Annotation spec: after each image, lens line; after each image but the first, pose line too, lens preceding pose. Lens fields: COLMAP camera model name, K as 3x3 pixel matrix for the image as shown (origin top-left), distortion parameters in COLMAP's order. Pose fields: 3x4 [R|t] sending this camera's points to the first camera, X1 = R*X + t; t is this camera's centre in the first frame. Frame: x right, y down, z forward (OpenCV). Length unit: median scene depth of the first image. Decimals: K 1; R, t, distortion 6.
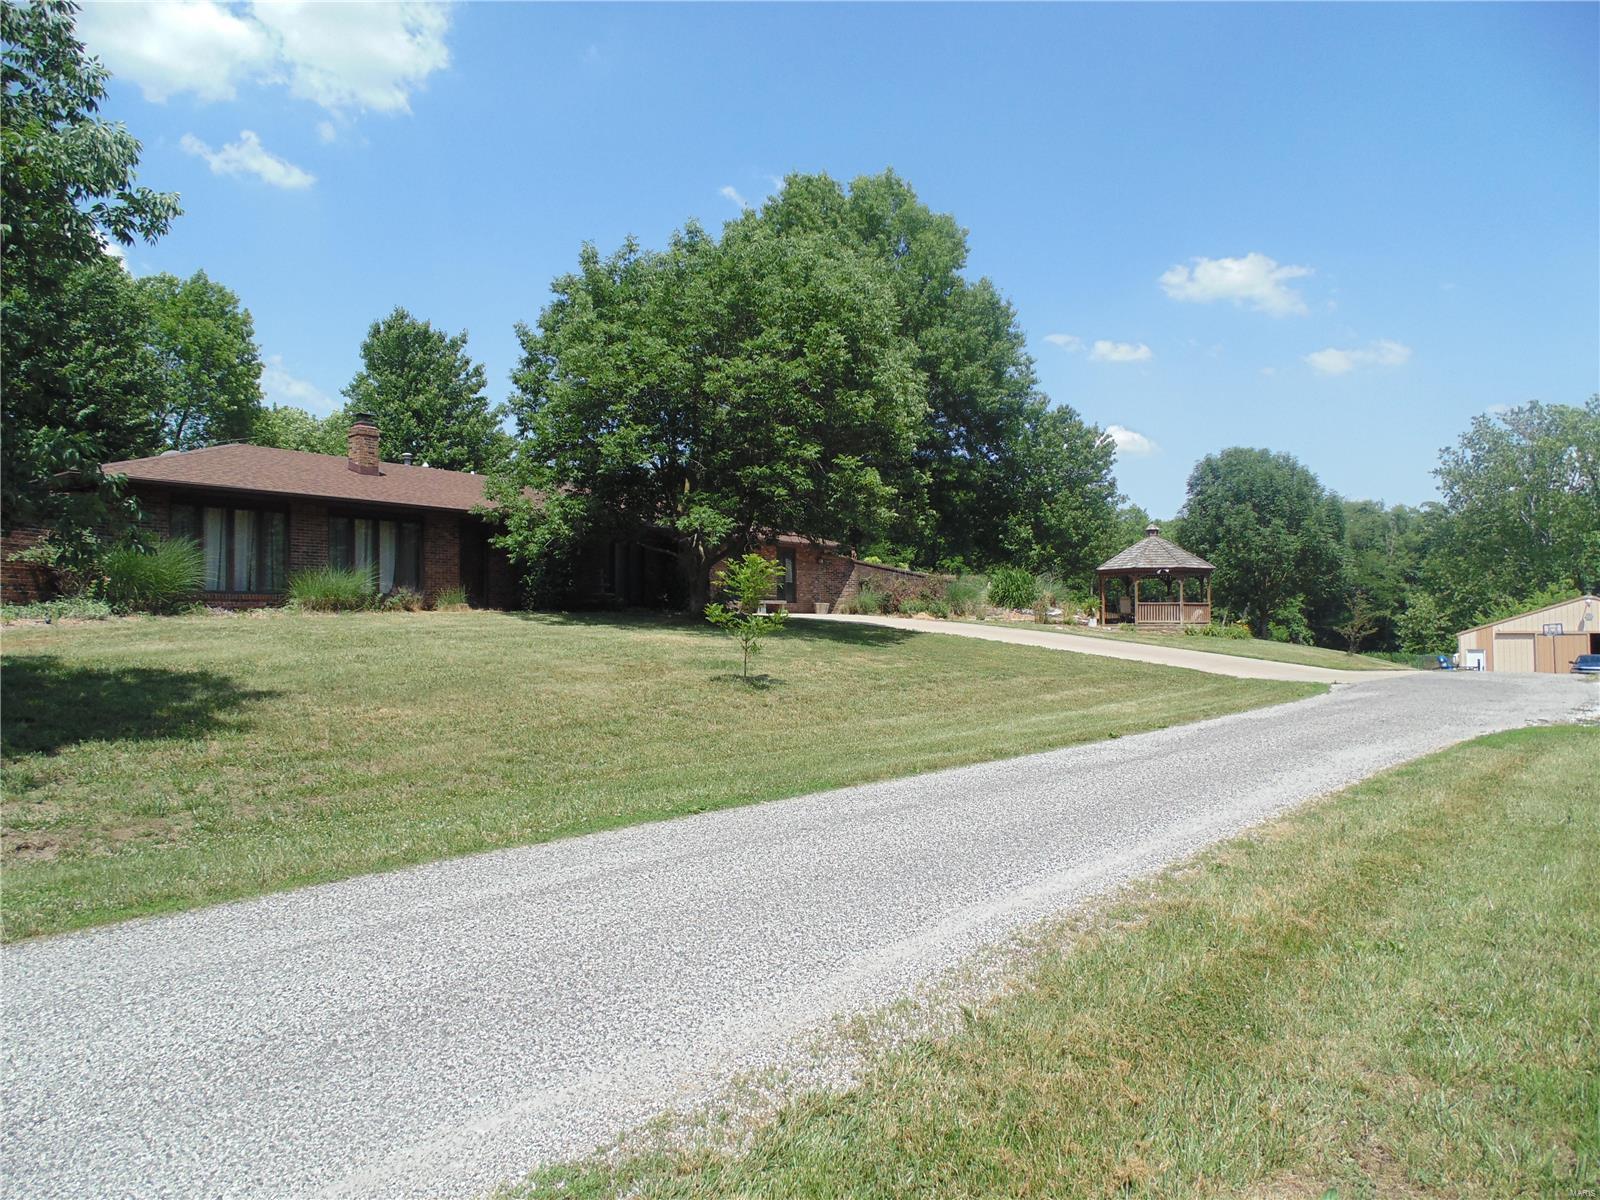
lens RADIAL K [[1073.8, 0, 801.4], [0, 1073.8, 598.2], [0, 0, 1]] dist [-0.012200, 0.003039]
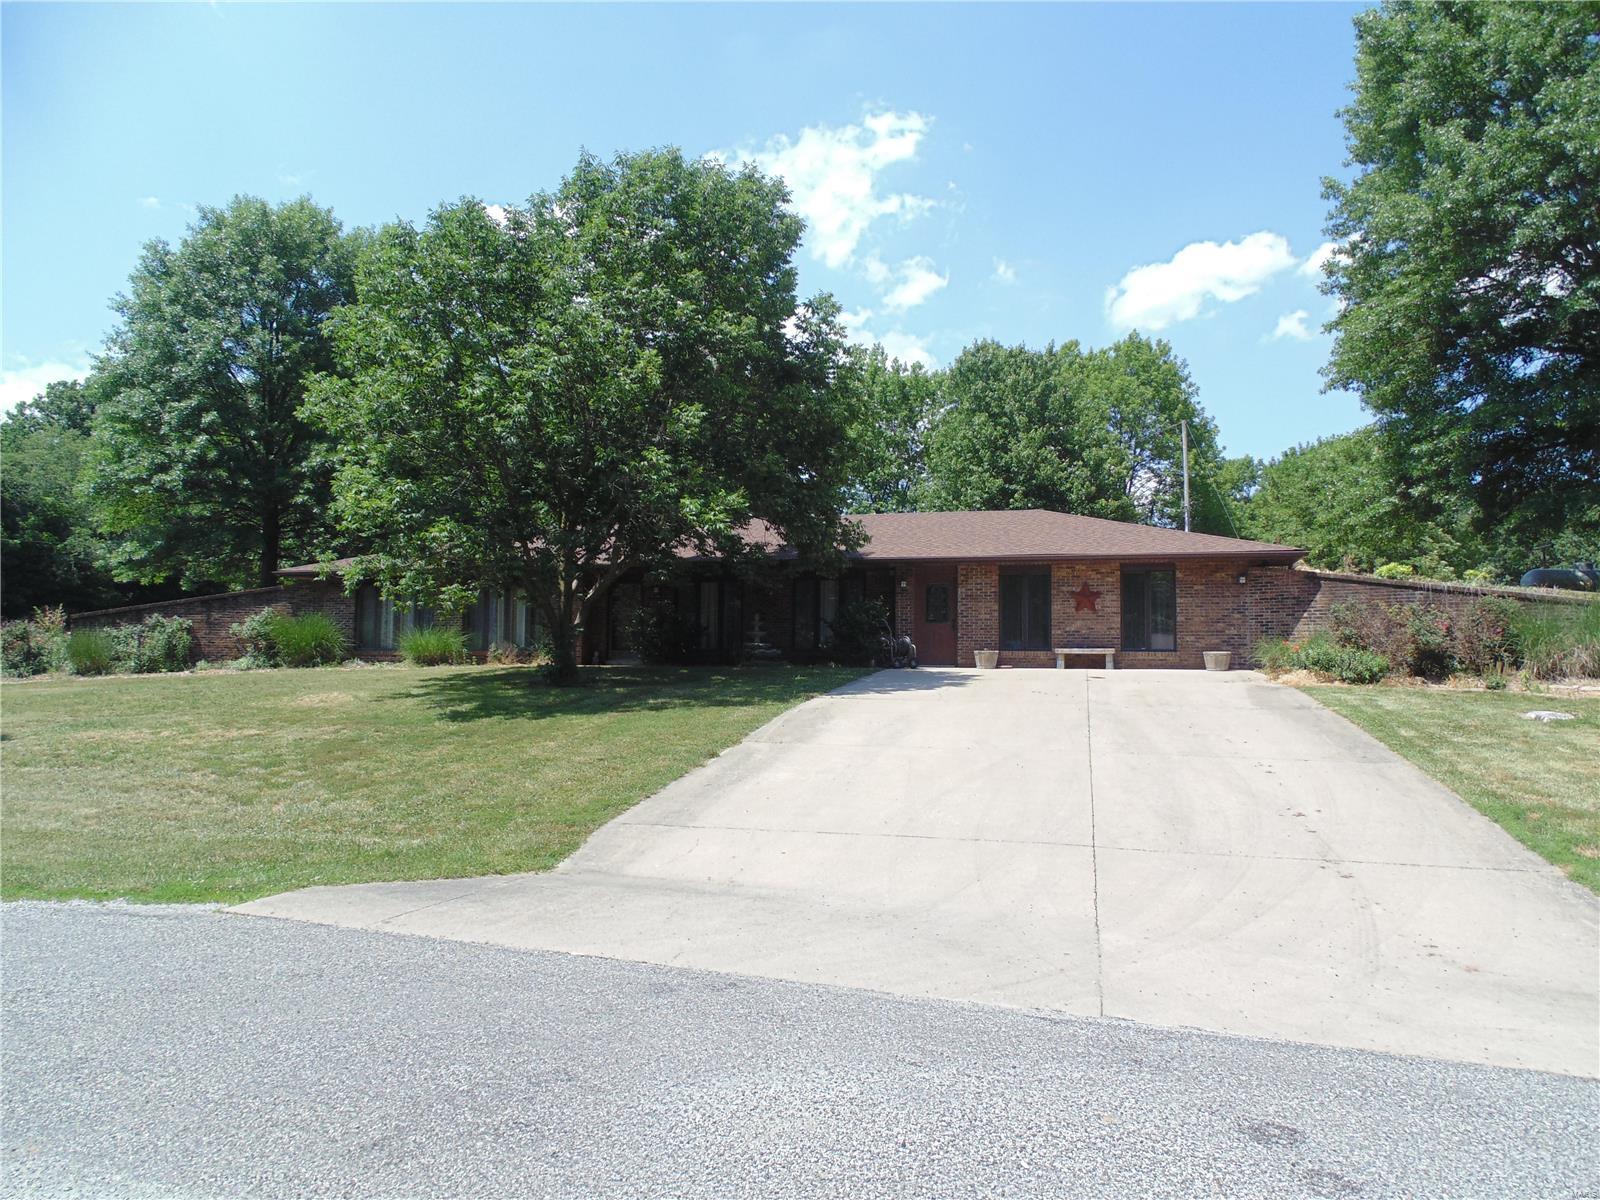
lens RADIAL K [[1073.8, 0, 805.2], [0, 1073.8, 601.8], [0, 0, 1]] dist [-0.012200, 0.003039]
pose [[0.357702, -0.054512, -0.932243, 0.681830], [0.010266, 0.998464, -0.054445, 0.009644], [0.933779, 0.009904, 0.357712, 0.805864]]
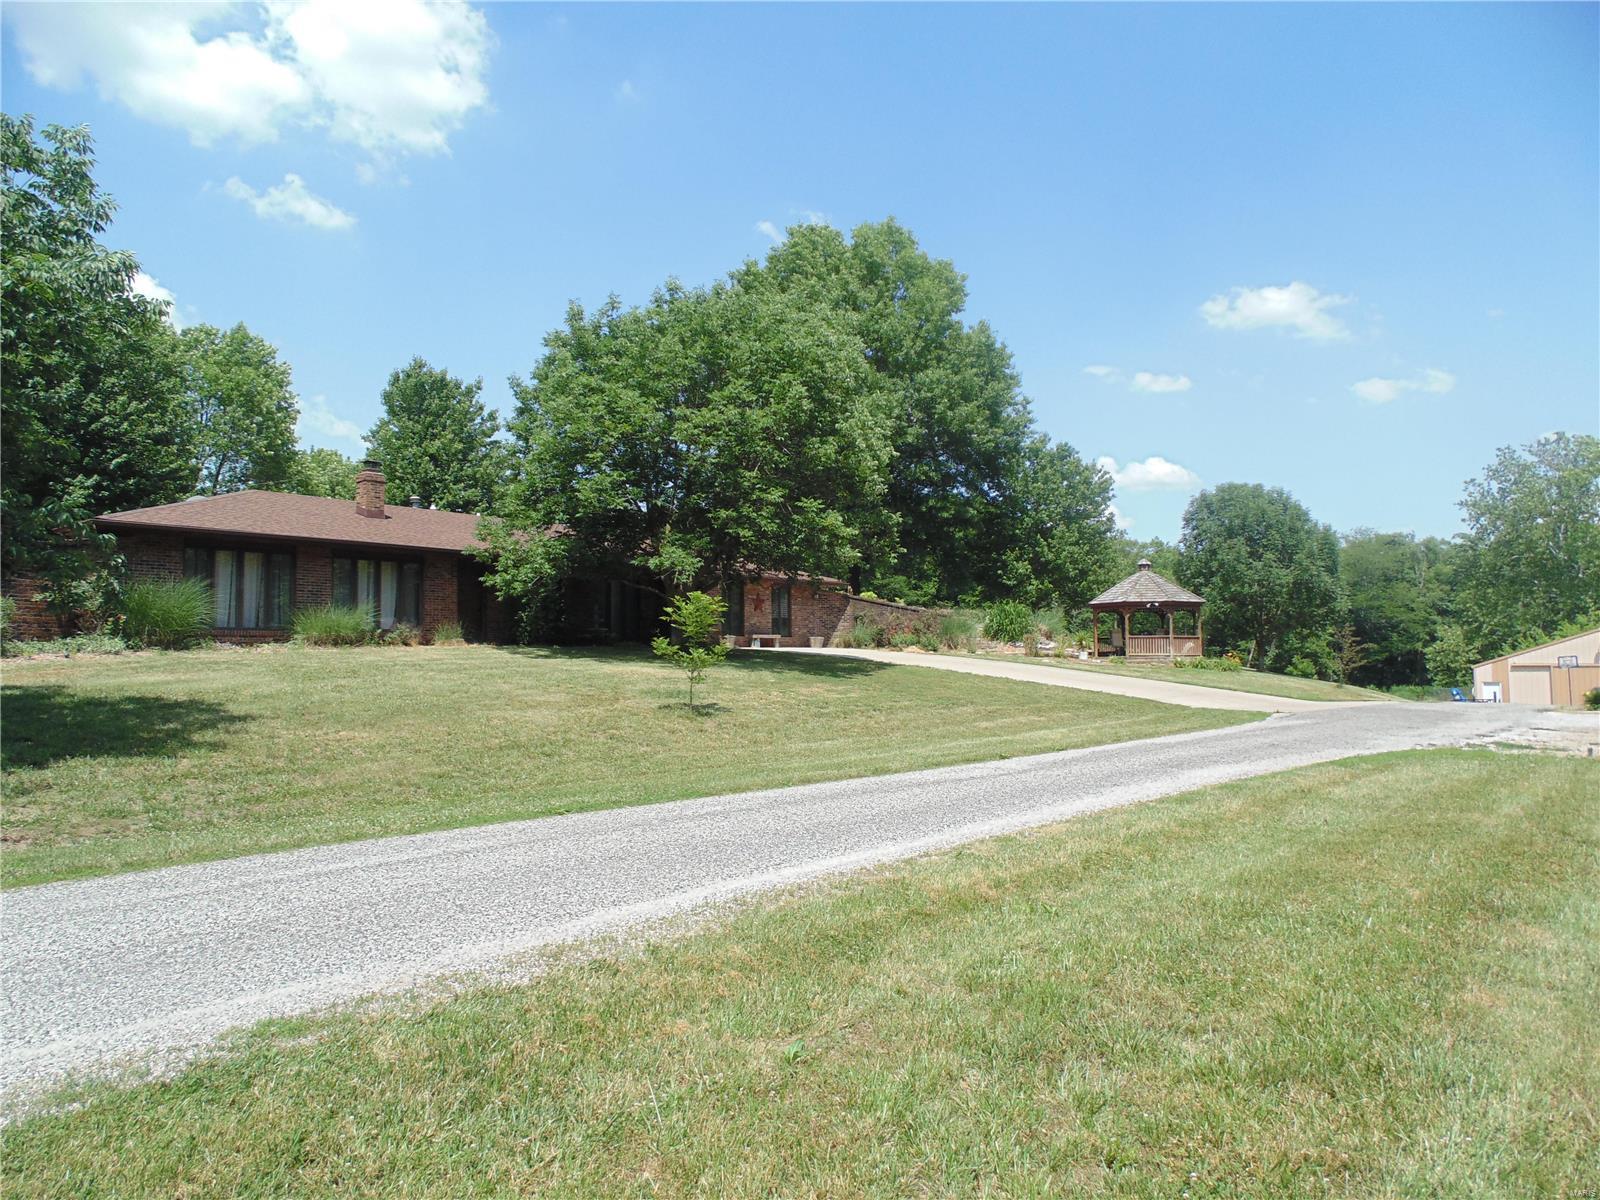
lens RADIAL K [[1073.8, 0, 801.8], [0, 1073.8, 601.1], [0, 0, 1]] dist [-0.012200, 0.003039]
pose [[0.999429, -0.004299, -0.033515, 0.055229], [0.003307, 0.999556, -0.029617, 0.000415], [0.033627, 0.029489, 0.998999, -0.046821]]
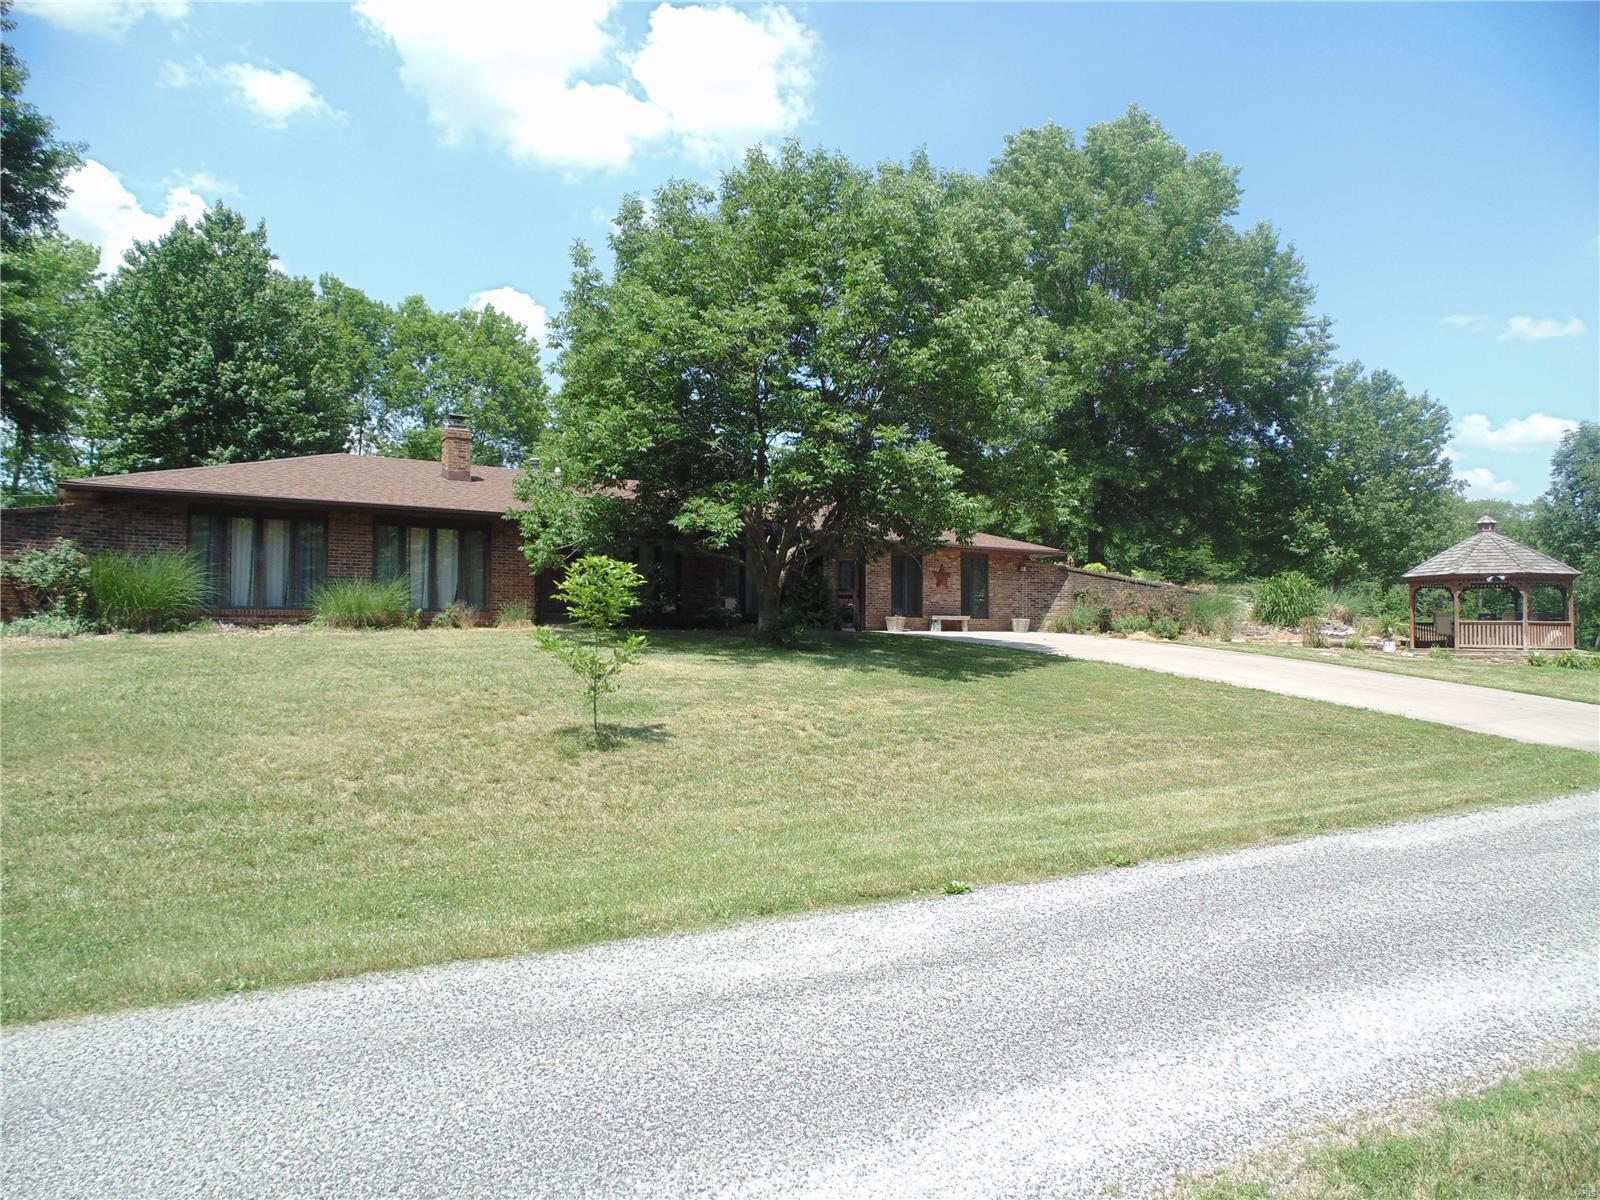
lens RADIAL K [[1073.8, 0, 803.2], [0, 1073.8, 583.1], [0, 0, 1]] dist [-0.012200, 0.003039]
pose [[0.947760, -0.005736, -0.318934, 0.174616], [-0.002171, 0.999699, -0.024433, -0.003931], [0.318978, 0.023849, 0.947462, 0.213957]]
